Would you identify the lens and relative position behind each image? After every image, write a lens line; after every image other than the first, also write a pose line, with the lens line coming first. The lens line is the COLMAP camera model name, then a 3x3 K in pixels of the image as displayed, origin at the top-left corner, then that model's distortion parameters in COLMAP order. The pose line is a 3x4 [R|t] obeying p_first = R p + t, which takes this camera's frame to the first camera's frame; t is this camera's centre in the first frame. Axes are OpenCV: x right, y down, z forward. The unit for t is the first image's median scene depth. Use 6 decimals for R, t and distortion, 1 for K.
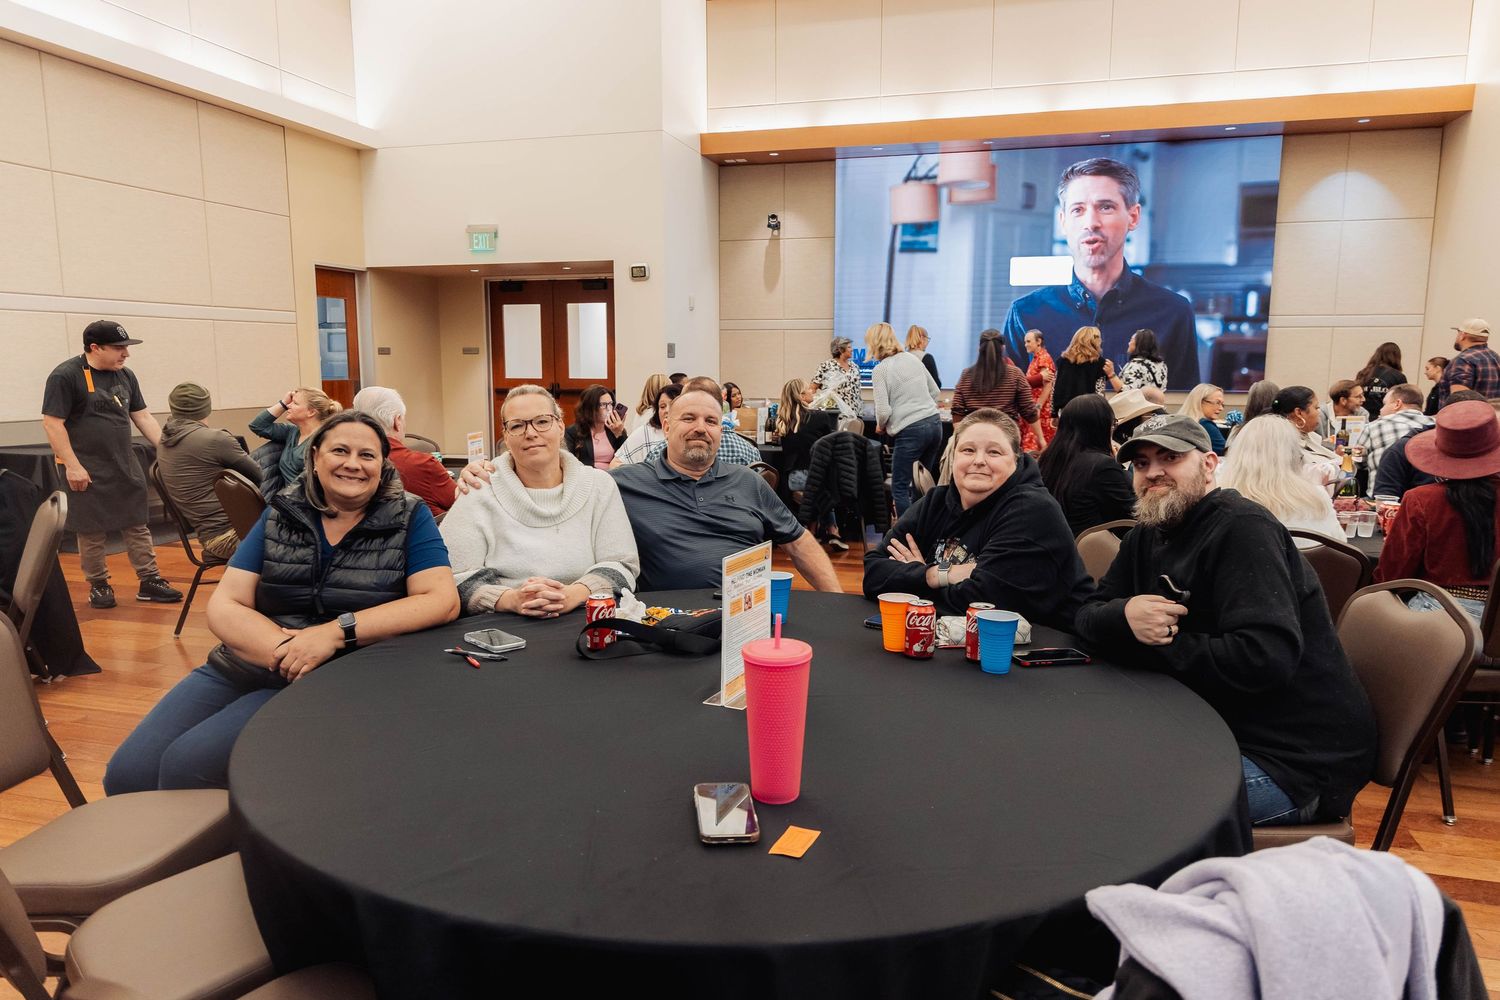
lens RADIAL K [[987.8, 0, 750.0], [0, 987.8, 500.0], [0, 0, 1]] dist [0.006445, 0.000575]
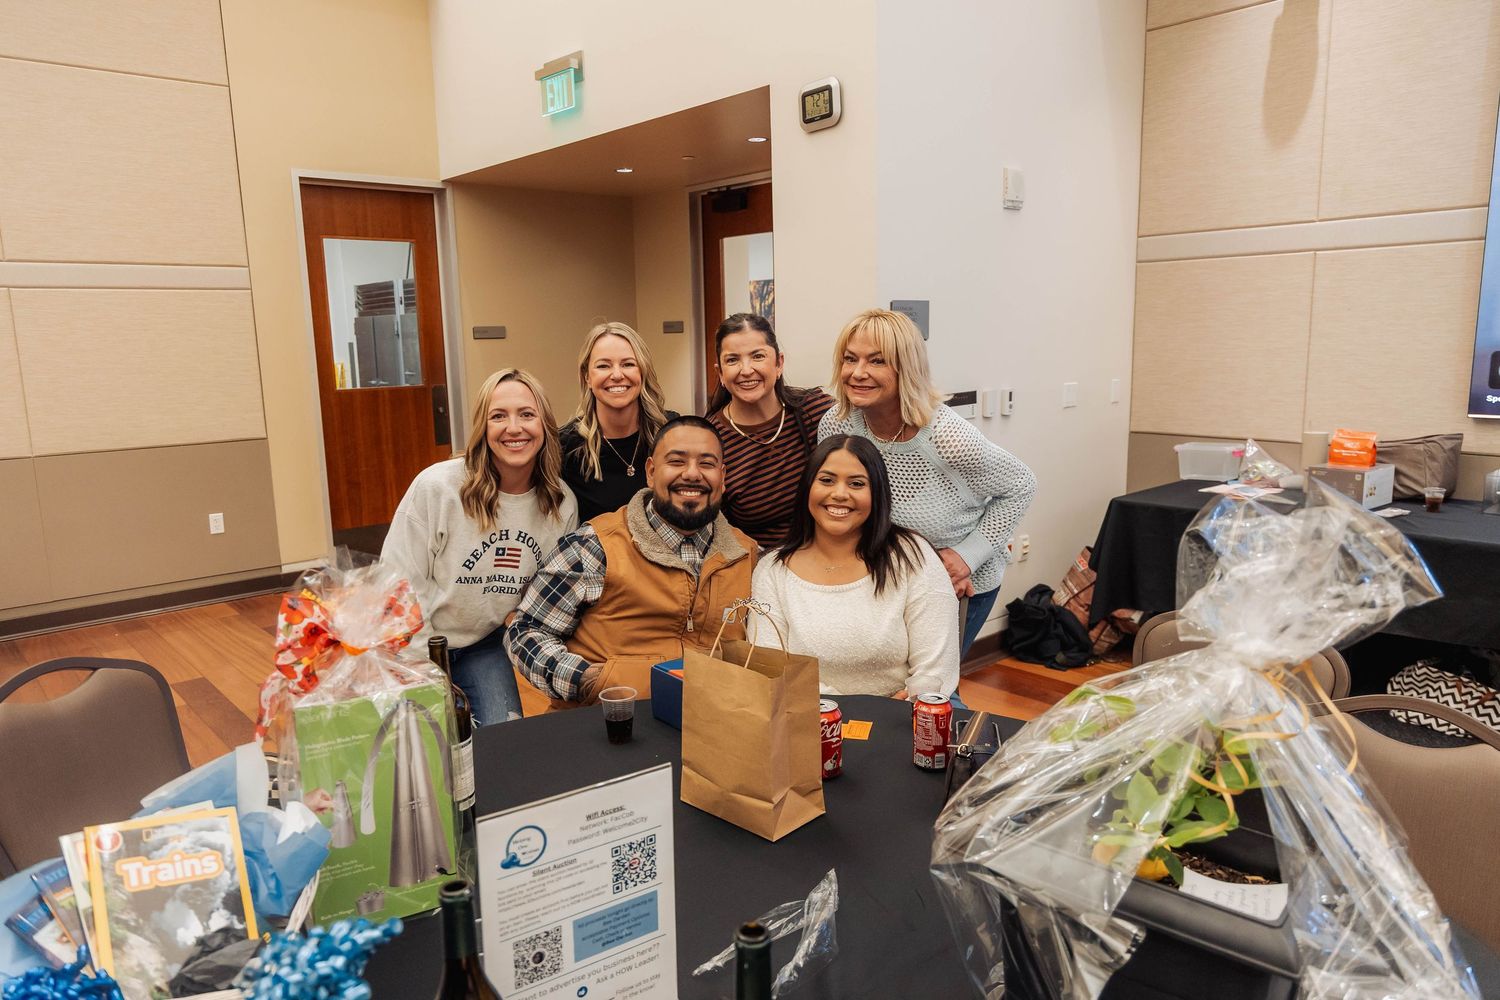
lens RADIAL K [[987.8, 0, 750.0], [0, 987.8, 500.0], [0, 0, 1]] dist [0.006445, 0.000575]
pose [[0.846425, 0.072345, -0.527570, 0.059450], [-0.052331, 0.997234, 0.052790, -0.096199], [0.529930, -0.017075, 0.847870, 0.619791]]
